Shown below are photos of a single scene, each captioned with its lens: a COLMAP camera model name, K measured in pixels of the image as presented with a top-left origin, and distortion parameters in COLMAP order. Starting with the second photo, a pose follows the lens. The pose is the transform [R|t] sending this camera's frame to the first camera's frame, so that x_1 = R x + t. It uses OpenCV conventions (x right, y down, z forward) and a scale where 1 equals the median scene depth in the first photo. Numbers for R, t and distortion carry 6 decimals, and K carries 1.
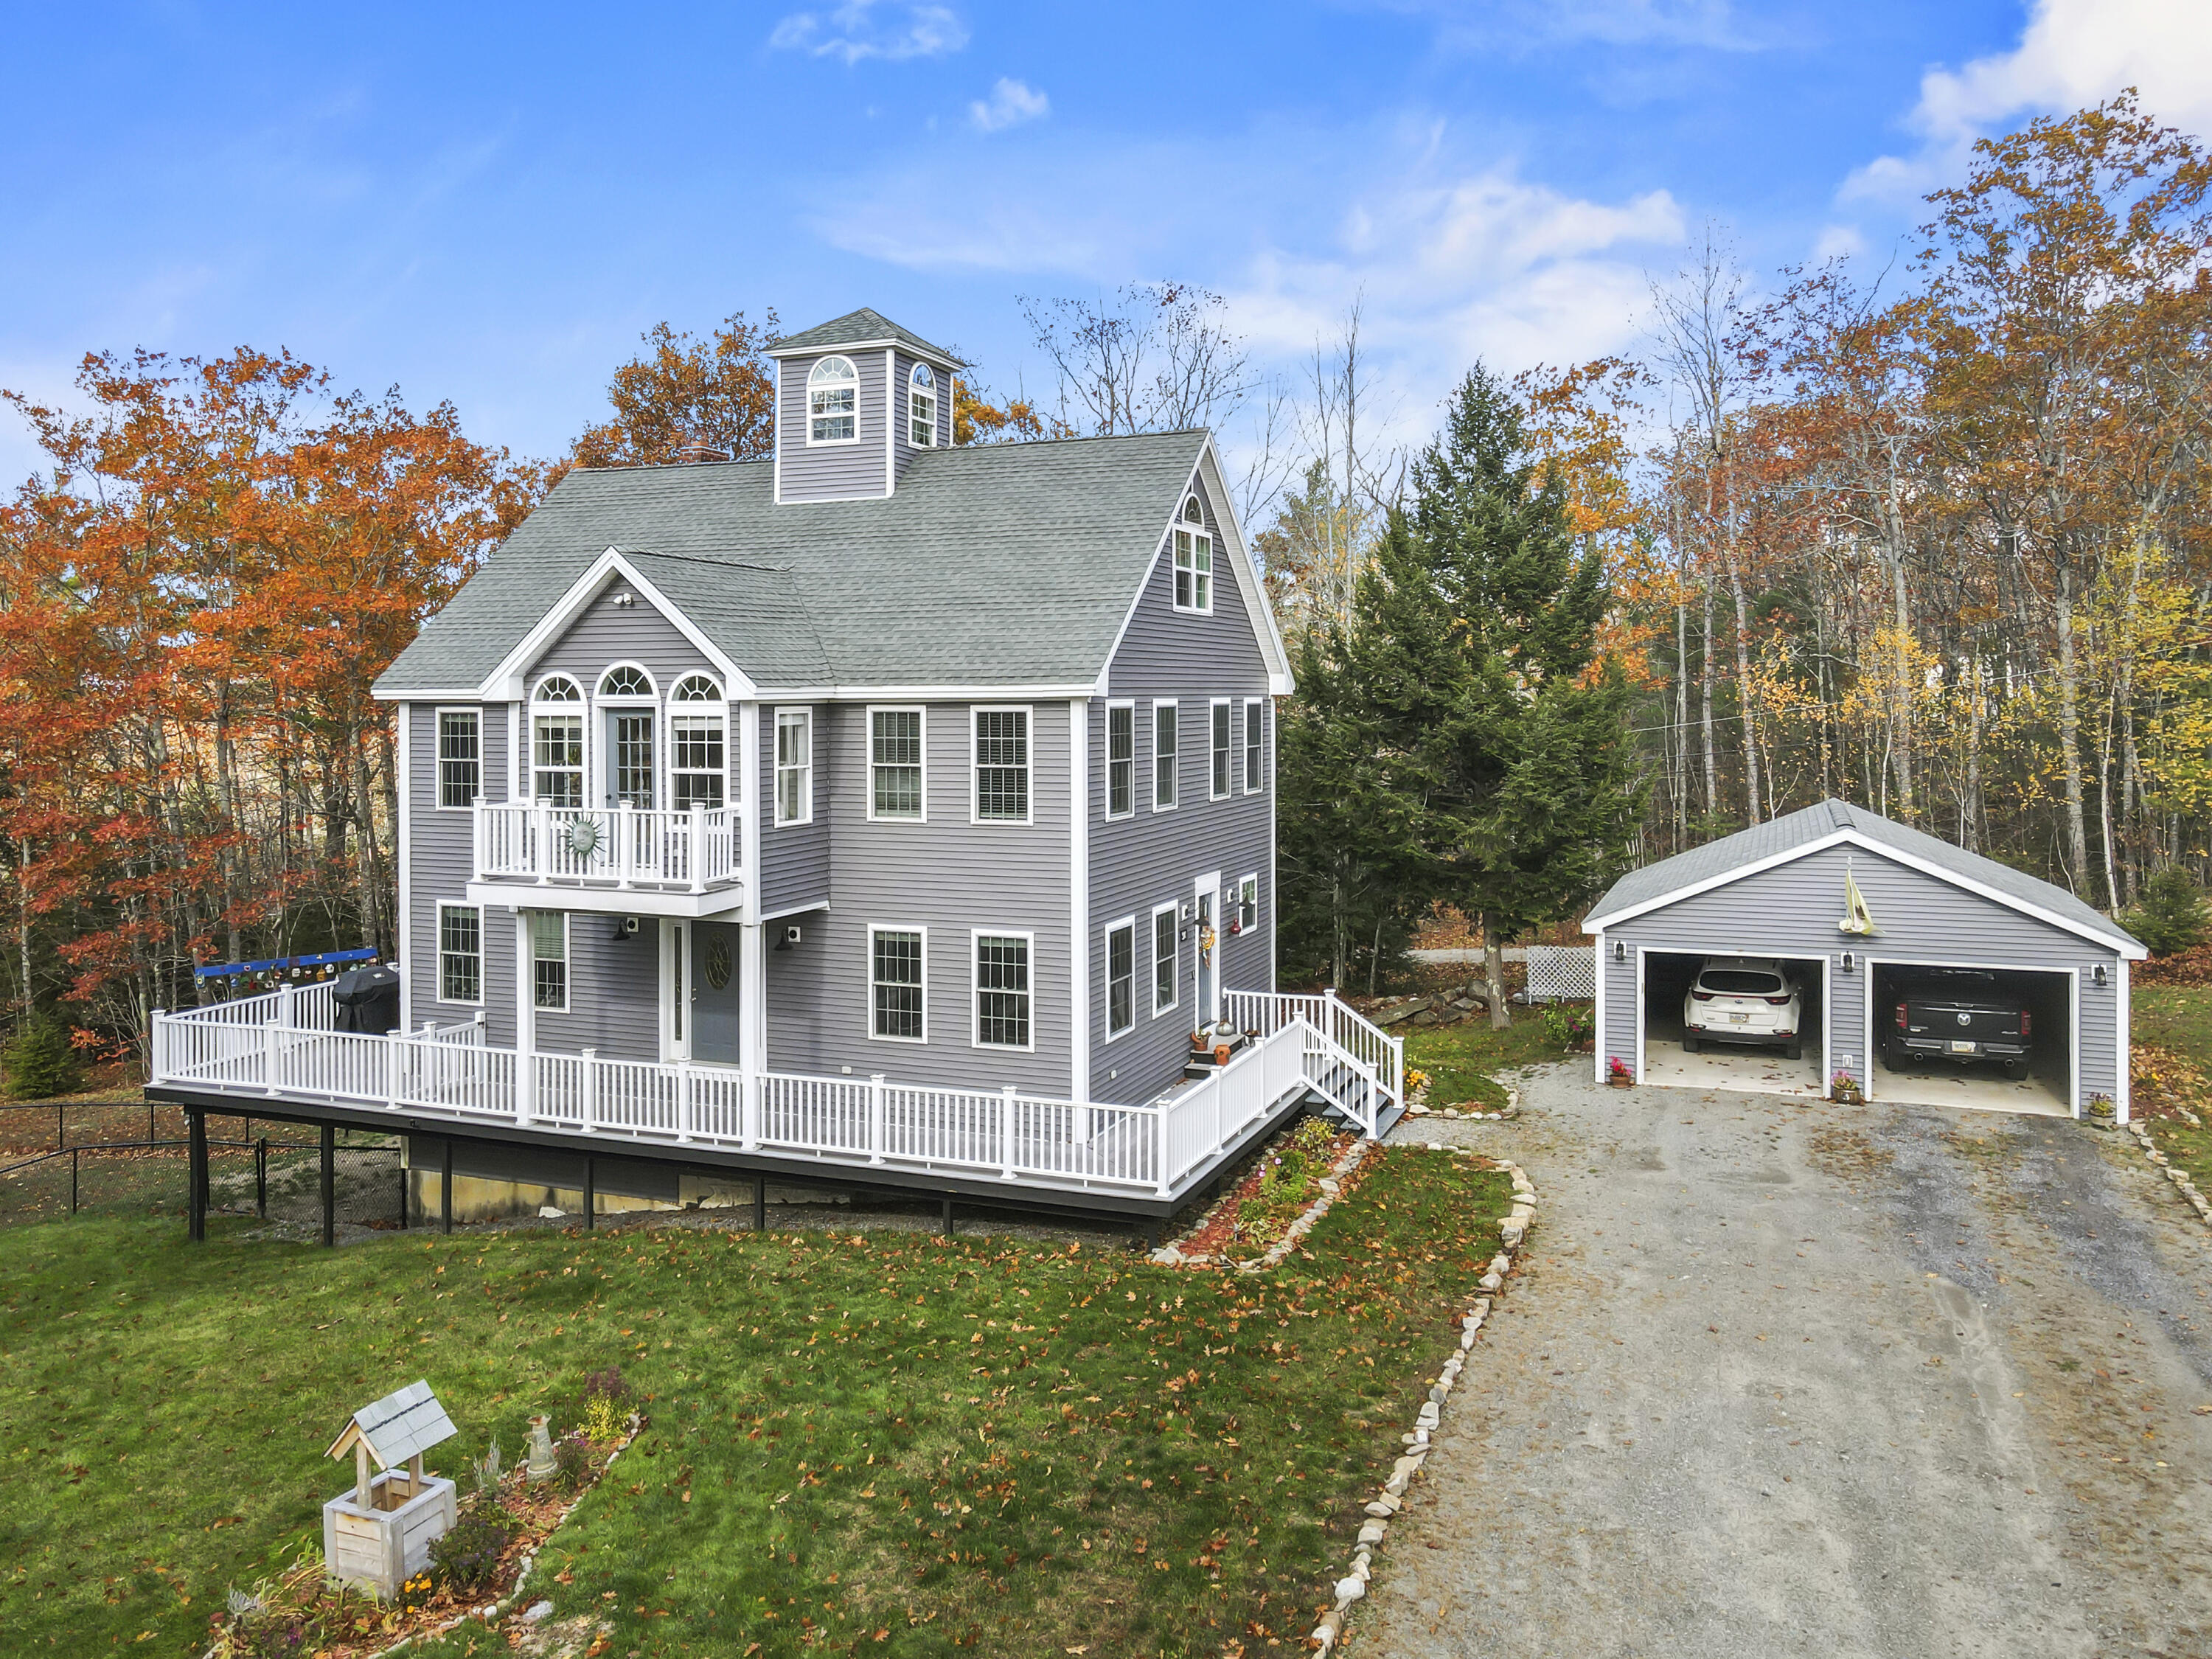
lens RADIAL K [[1716.5, 0, 1093.2], [0, 1716.5, 693.1], [0, 0, 1]] dist [0.067987, 0.012357]
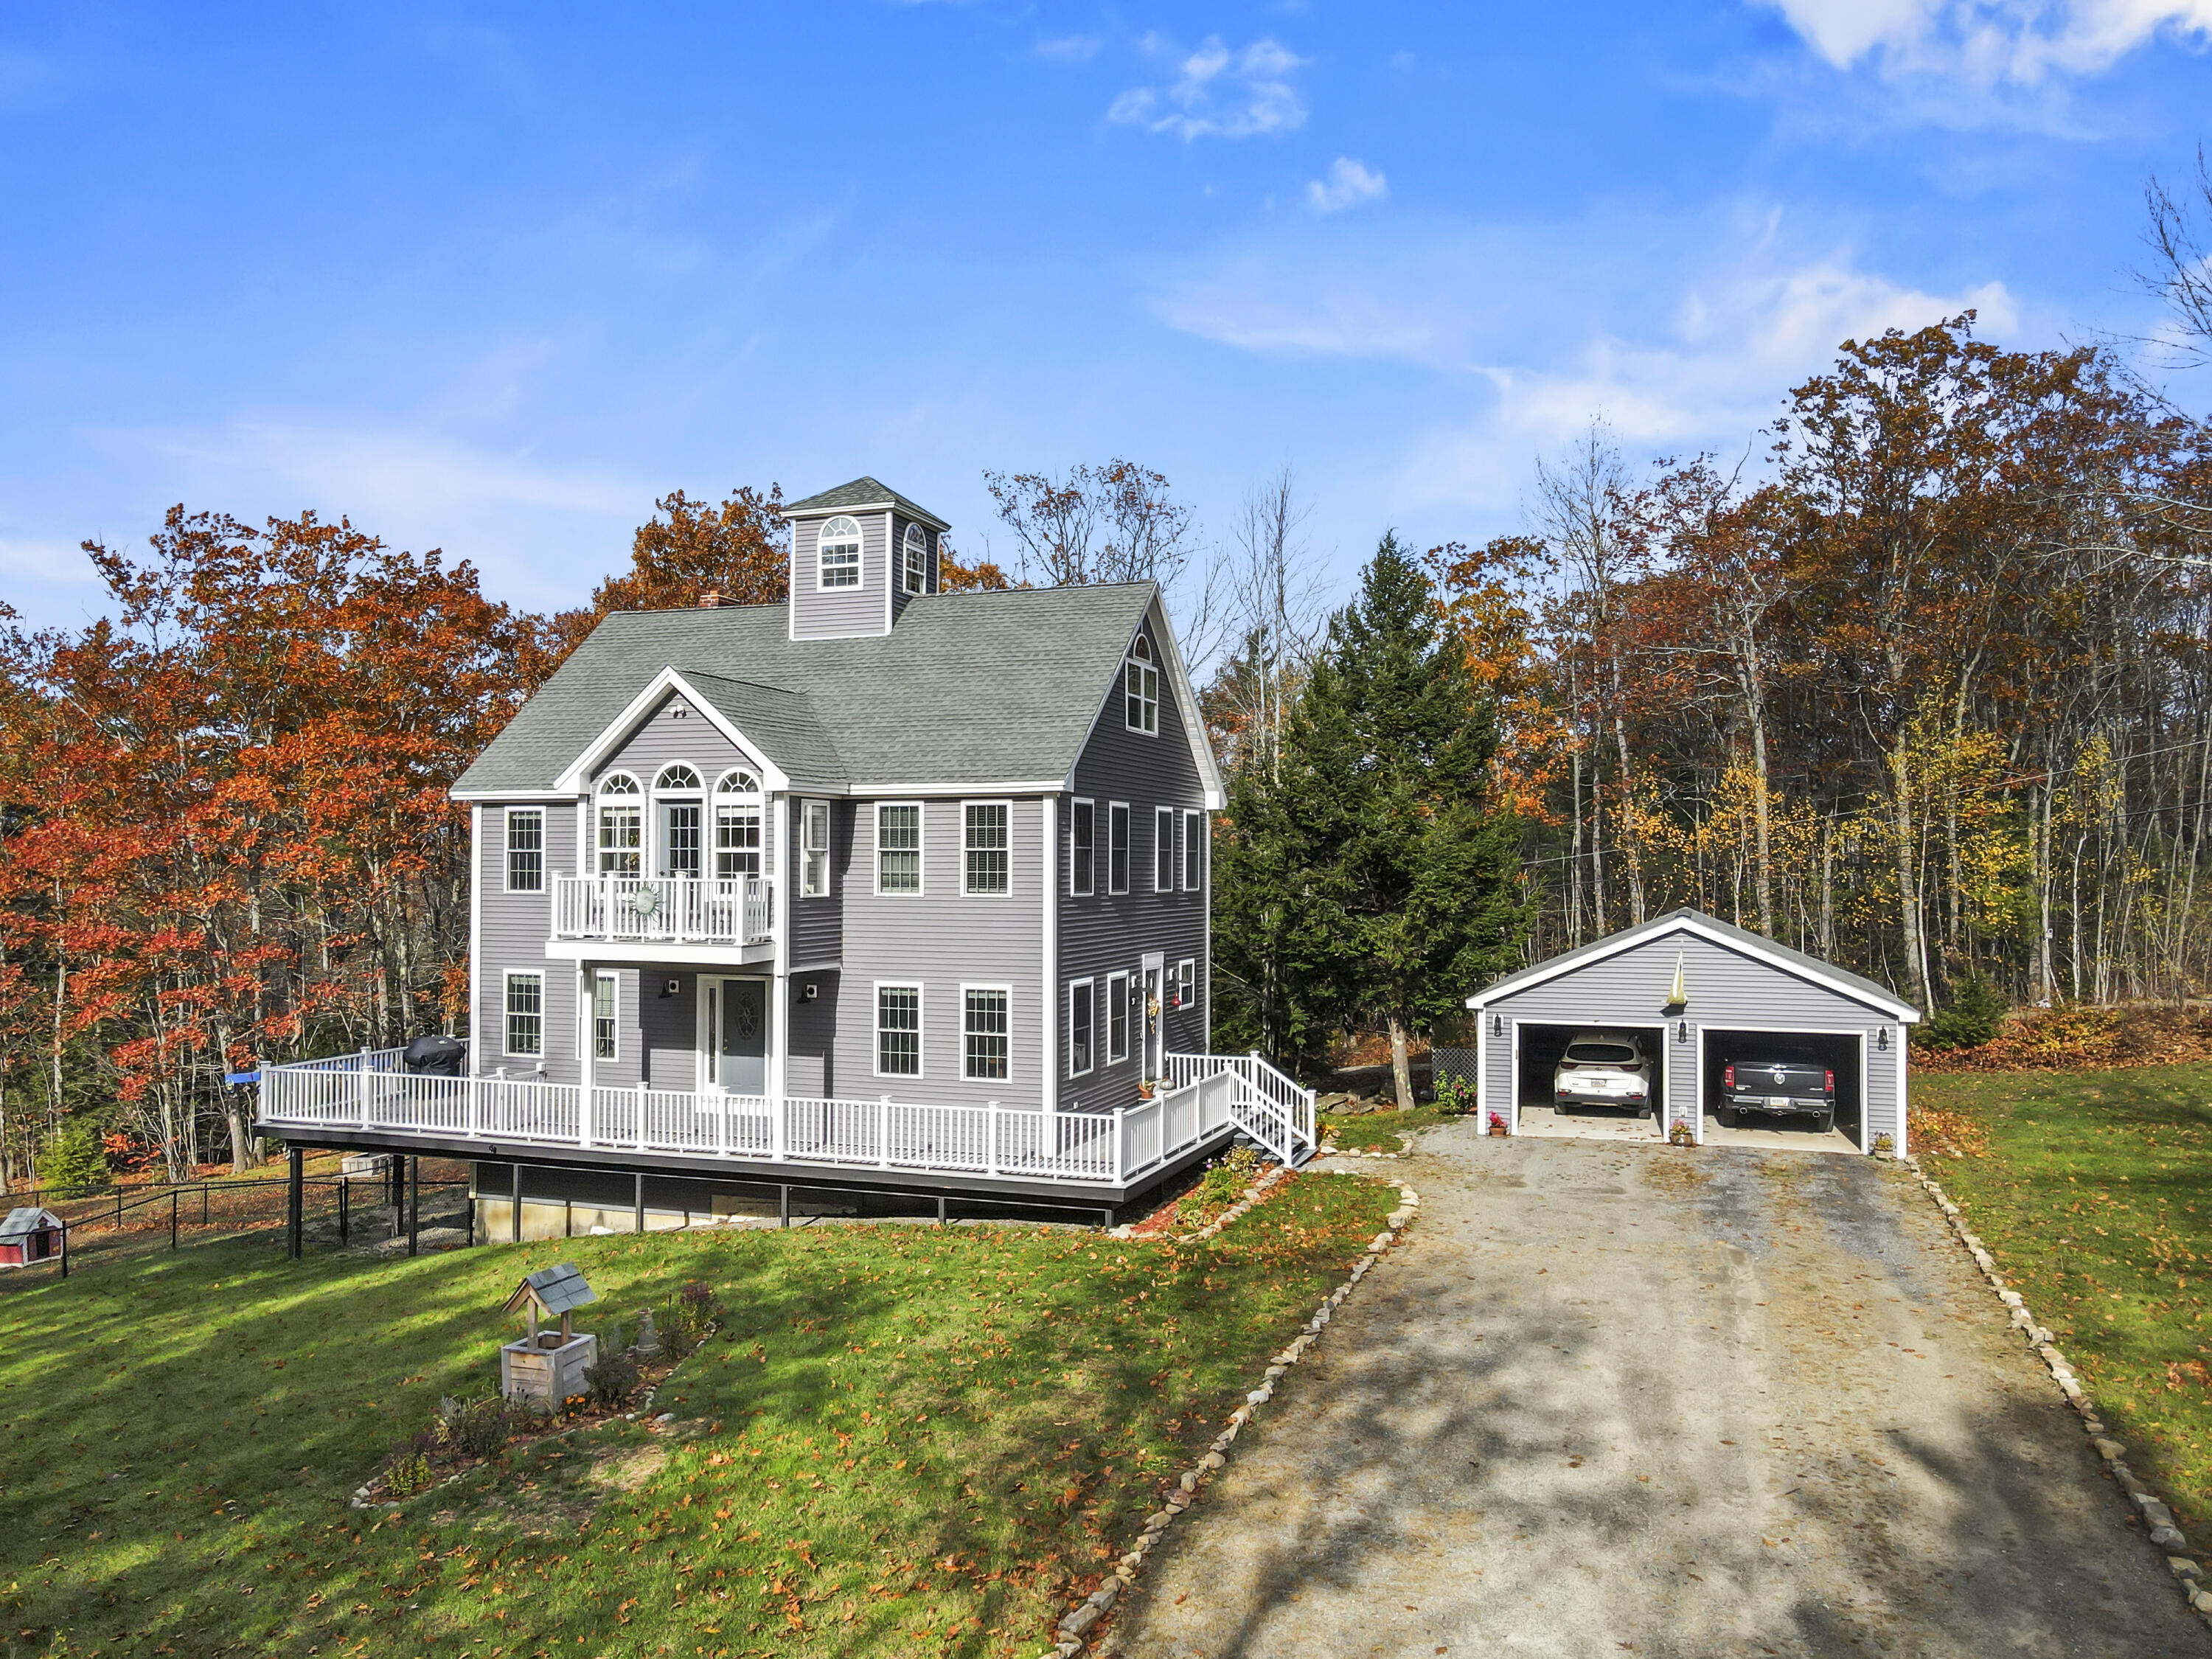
lens RADIAL K [[1716.5, 0, 1079.8], [0, 1716.5, 821.5], [0, 0, 1]] dist [0.067987, 0.012357]
pose [[0.999598, 0.007358, 0.027395, -0.020142], [-0.006540, 0.999534, -0.029817, 0.057688], [-0.027602, 0.029626, 0.999180, -0.218276]]
